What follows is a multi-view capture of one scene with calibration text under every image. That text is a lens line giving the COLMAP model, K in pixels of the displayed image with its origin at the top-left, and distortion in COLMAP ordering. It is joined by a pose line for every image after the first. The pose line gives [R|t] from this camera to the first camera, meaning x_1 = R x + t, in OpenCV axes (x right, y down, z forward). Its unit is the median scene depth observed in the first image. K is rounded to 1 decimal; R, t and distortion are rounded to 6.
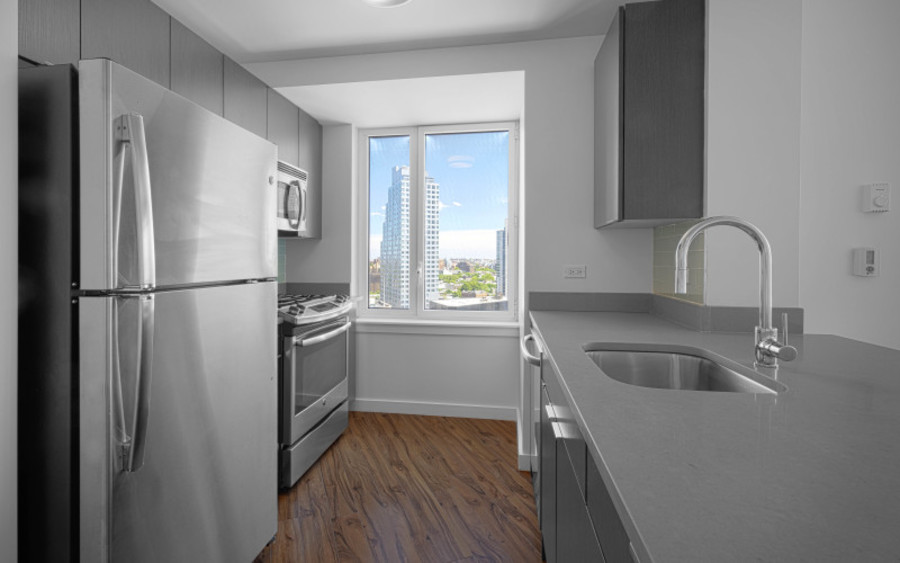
lens RADIAL K [[374.9, 0, 450.7], [0, 374.9, 257.8], [0, 0, 1]] dist [-0.000032, 0.000107]
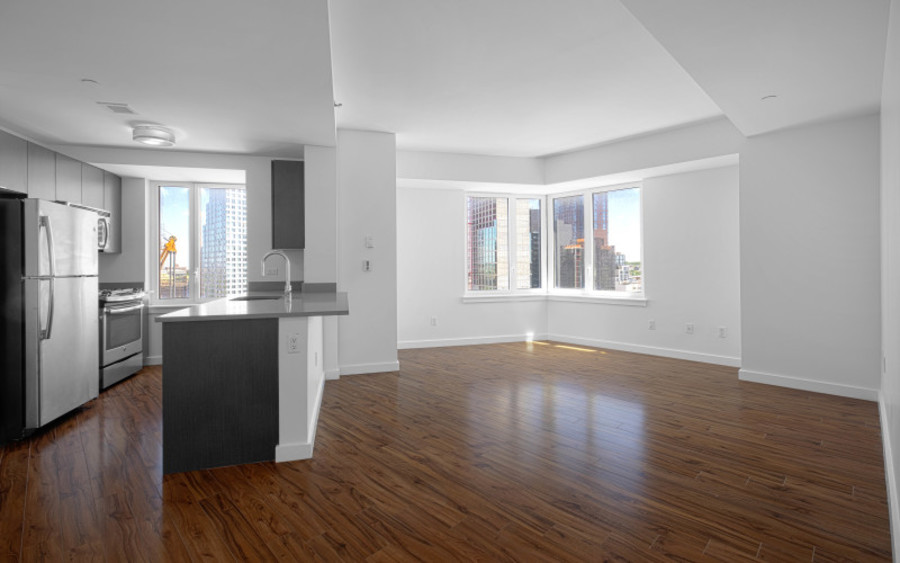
lens RADIAL K [[421.0, 0, 453.2], [0, 421.0, 264.2], [0, 0, 1]] dist [0.000881, 0.000045]
pose [[0.941870, -0.005755, 0.335929, 0.394698], [0.006225, 0.999981, -0.000323, 0.003338], [-0.335921, 0.002395, 0.941887, -1.203822]]
